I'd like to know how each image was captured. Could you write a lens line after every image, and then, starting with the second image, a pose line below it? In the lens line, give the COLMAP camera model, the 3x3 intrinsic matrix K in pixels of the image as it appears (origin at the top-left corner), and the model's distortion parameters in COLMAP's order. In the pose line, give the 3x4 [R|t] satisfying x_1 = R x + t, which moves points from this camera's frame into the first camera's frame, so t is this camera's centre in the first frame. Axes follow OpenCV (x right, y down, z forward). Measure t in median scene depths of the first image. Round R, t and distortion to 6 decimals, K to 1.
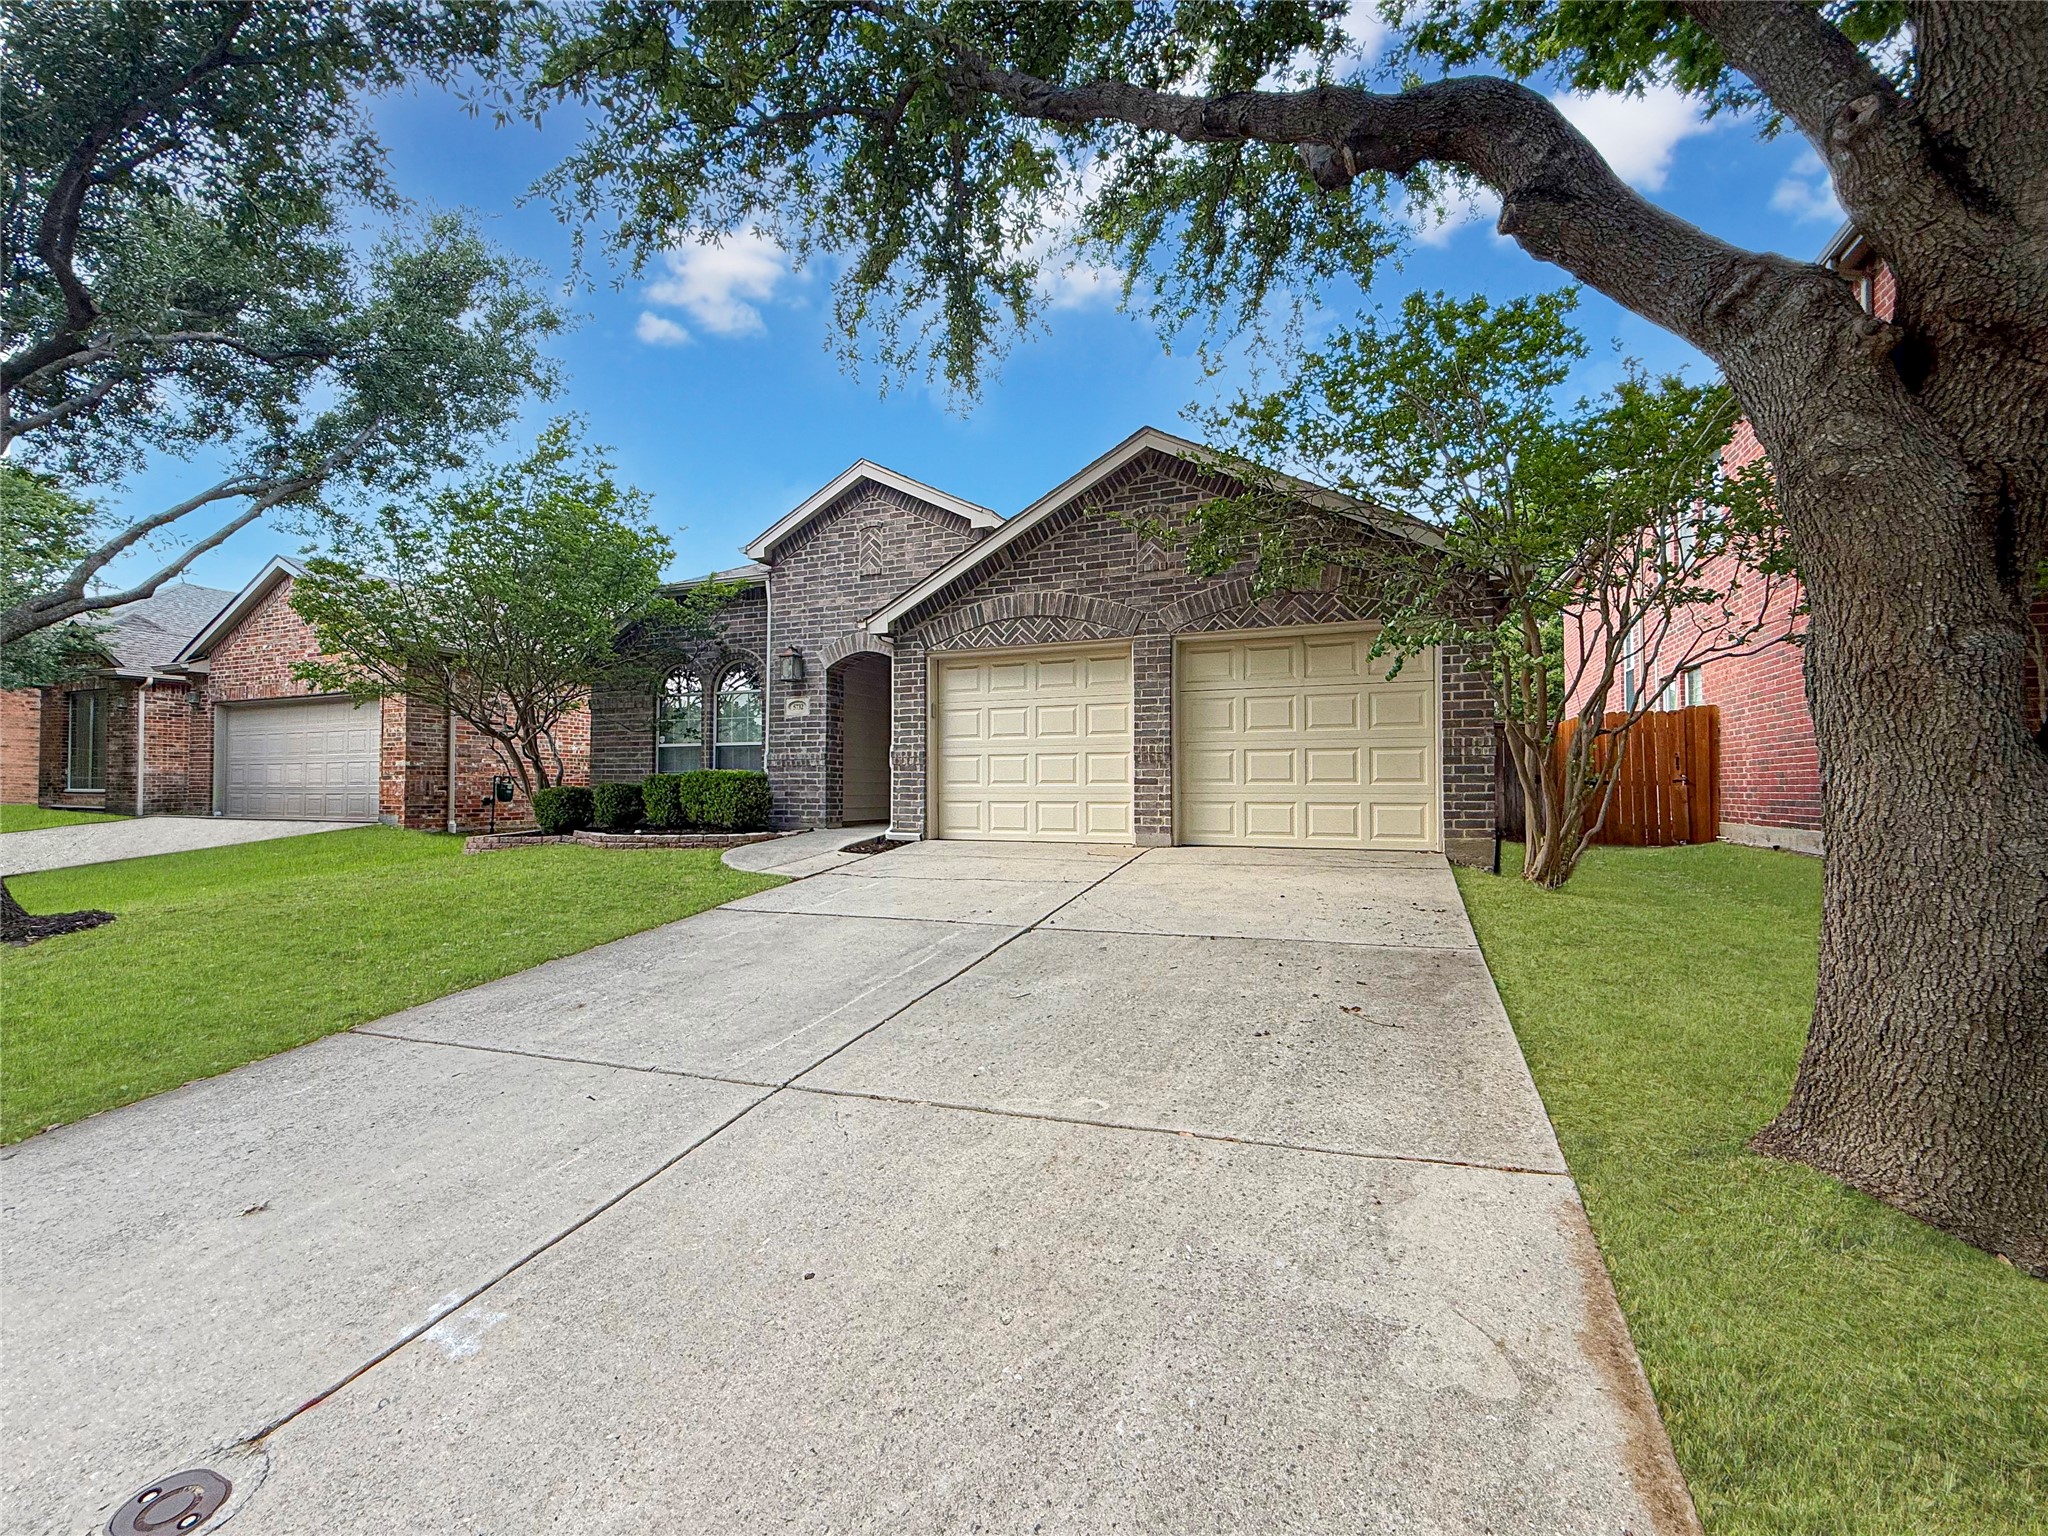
lens RADIAL K [[814.5, 0, 1020.3], [0, 814.5, 768.9], [0, 0, 1]] dist [0.000738, 0.000131]
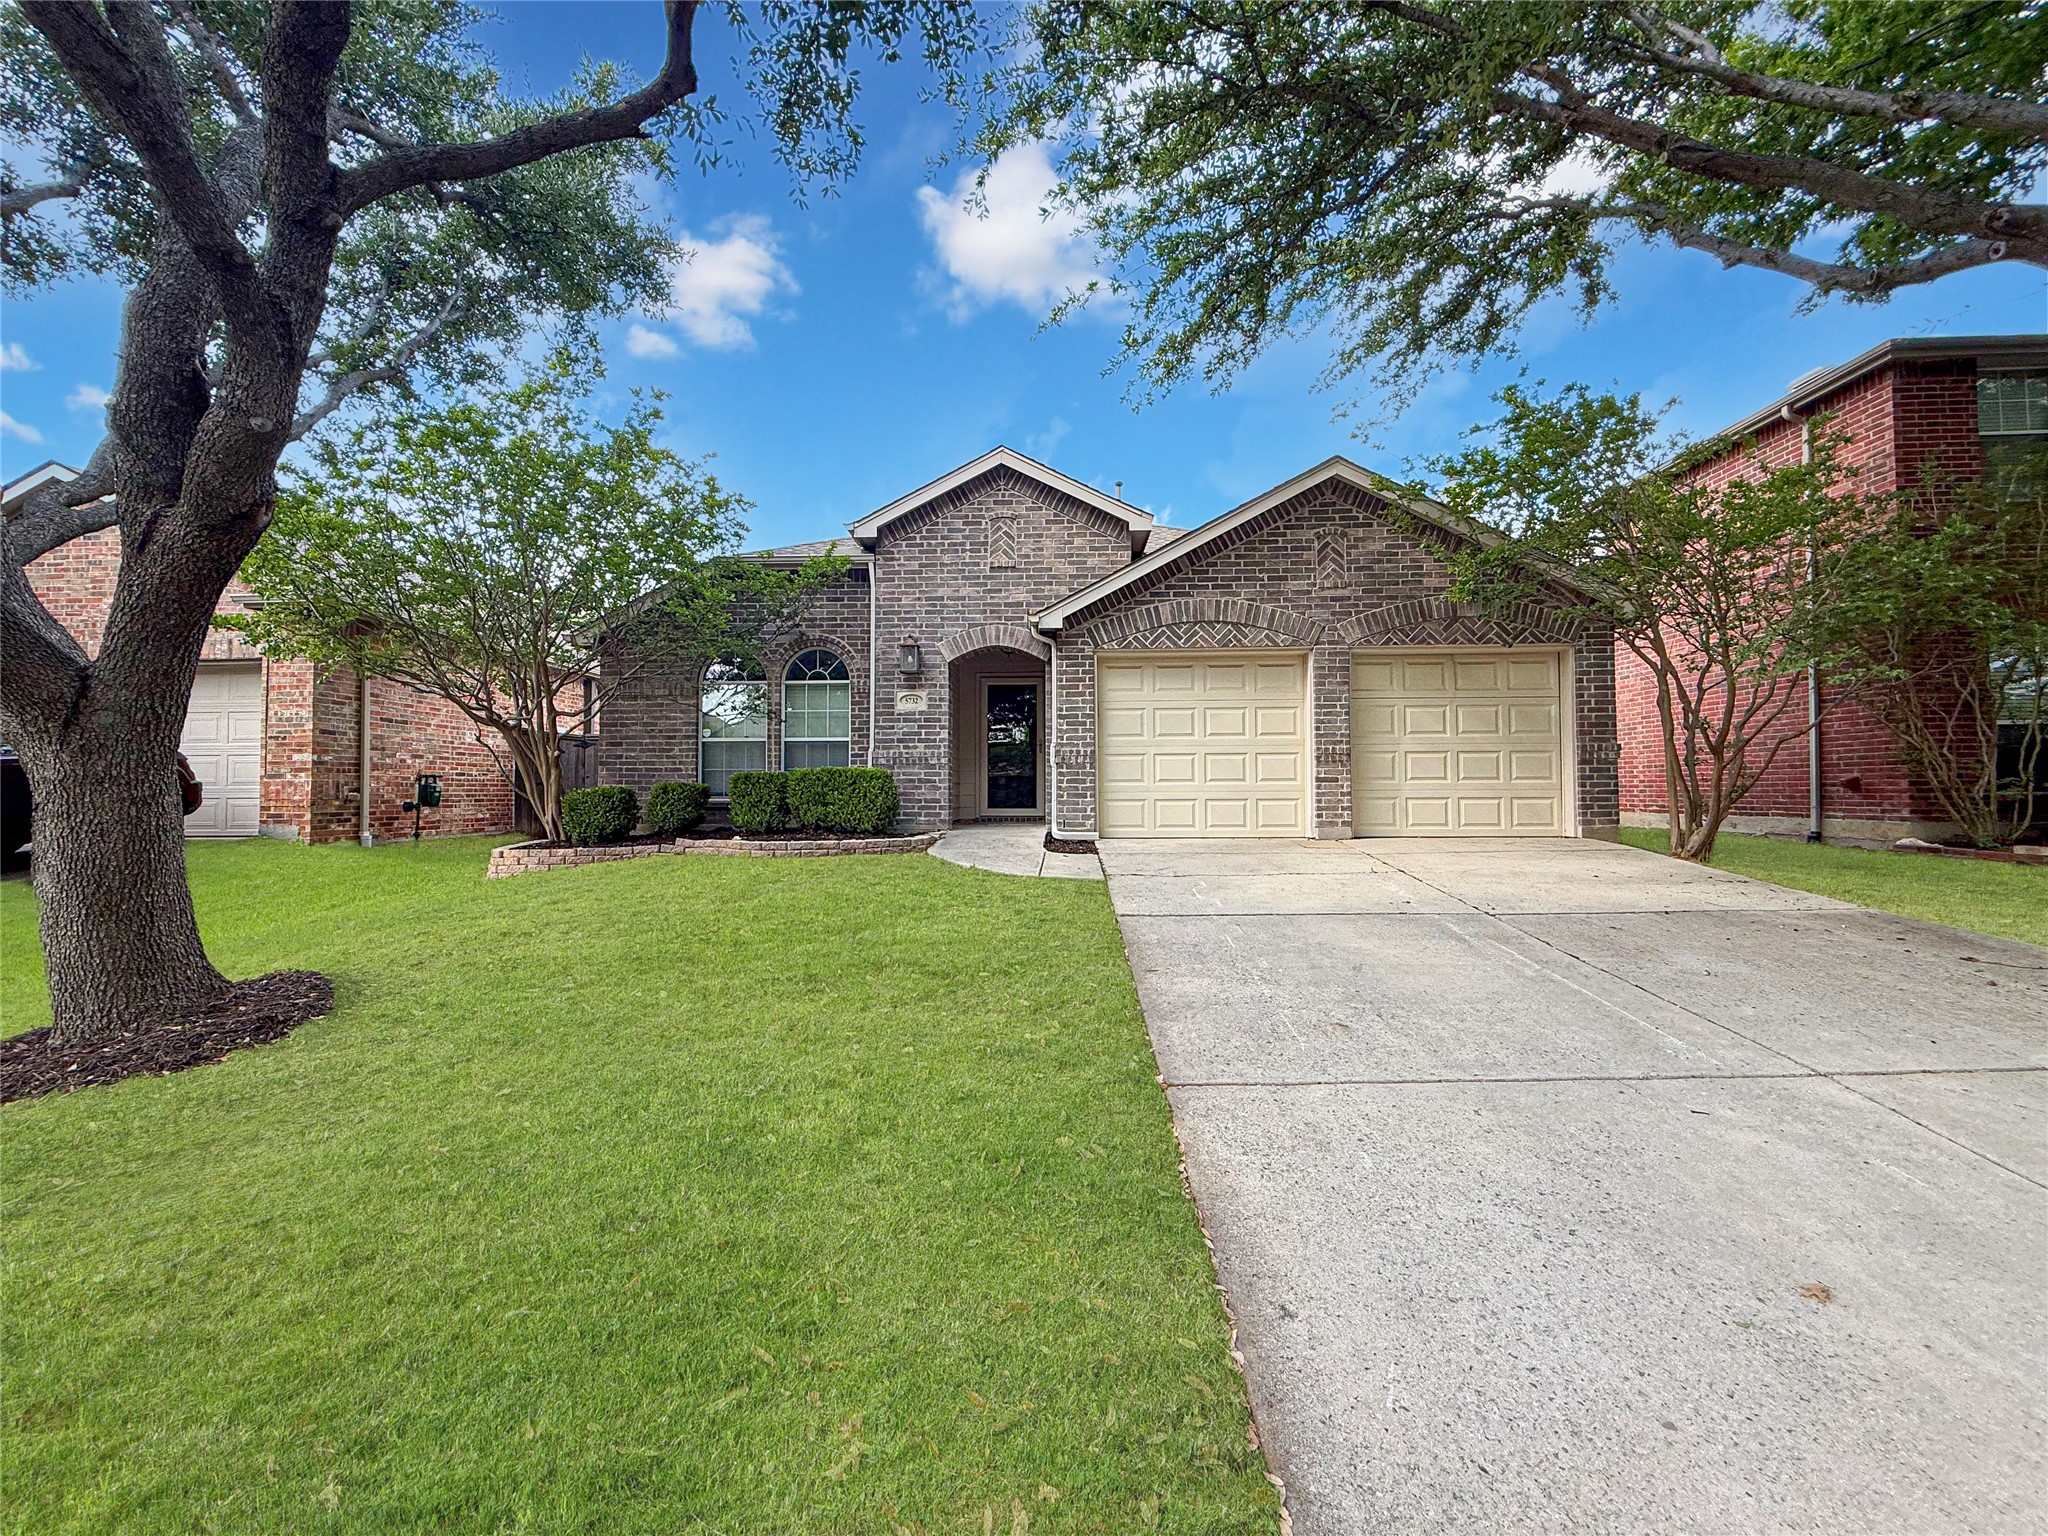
lens RADIAL K [[772.8, 0, 1024.0], [0, 772.8, 768.0], [0, 0, 1]] dist [0.000021, -0.000052]
pose [[0.943874, 0.005648, 0.330257, -0.506269], [-0.003887, 0.999974, -0.005993, 0.006685], [-0.330282, 0.004373, 0.943872, 0.138462]]
